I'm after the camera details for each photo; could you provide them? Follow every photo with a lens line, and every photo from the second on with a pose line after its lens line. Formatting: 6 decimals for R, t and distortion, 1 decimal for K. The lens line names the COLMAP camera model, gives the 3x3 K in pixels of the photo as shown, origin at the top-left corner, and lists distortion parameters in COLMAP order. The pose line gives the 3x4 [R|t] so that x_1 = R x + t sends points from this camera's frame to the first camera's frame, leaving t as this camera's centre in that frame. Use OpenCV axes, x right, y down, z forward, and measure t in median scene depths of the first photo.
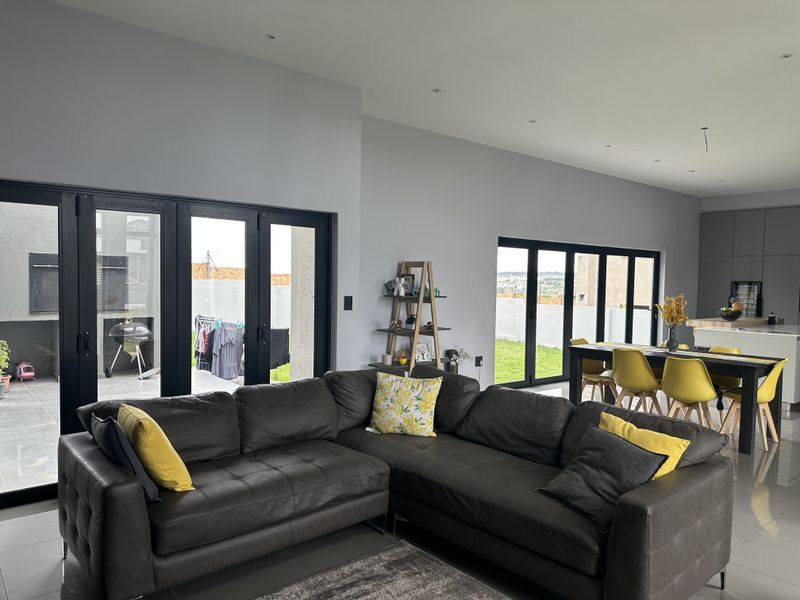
lens RADIAL K [[566.1, 0, 402.6], [0, 566.1, 300.1], [0, 0, 1]] dist [0.089539, -0.122512]
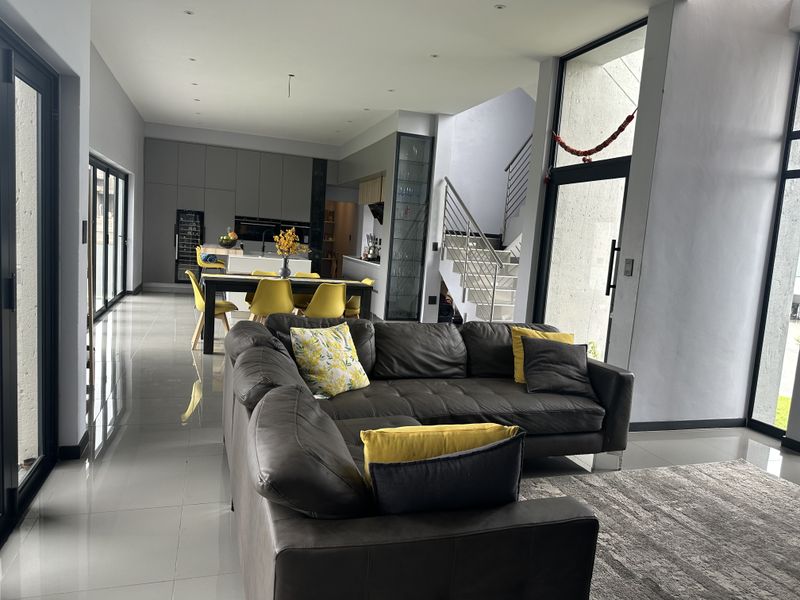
lens RADIAL K [[566.1, 0, 402.6], [0, 566.1, 300.1], [0, 0, 1]] dist [0.089539, -0.122512]
pose [[0.357273, -0.094984, 0.929158, -0.771737], [-0.034351, 0.992806, 0.114699, -0.006440], [-0.933368, -0.072896, 0.351440, 0.625265]]
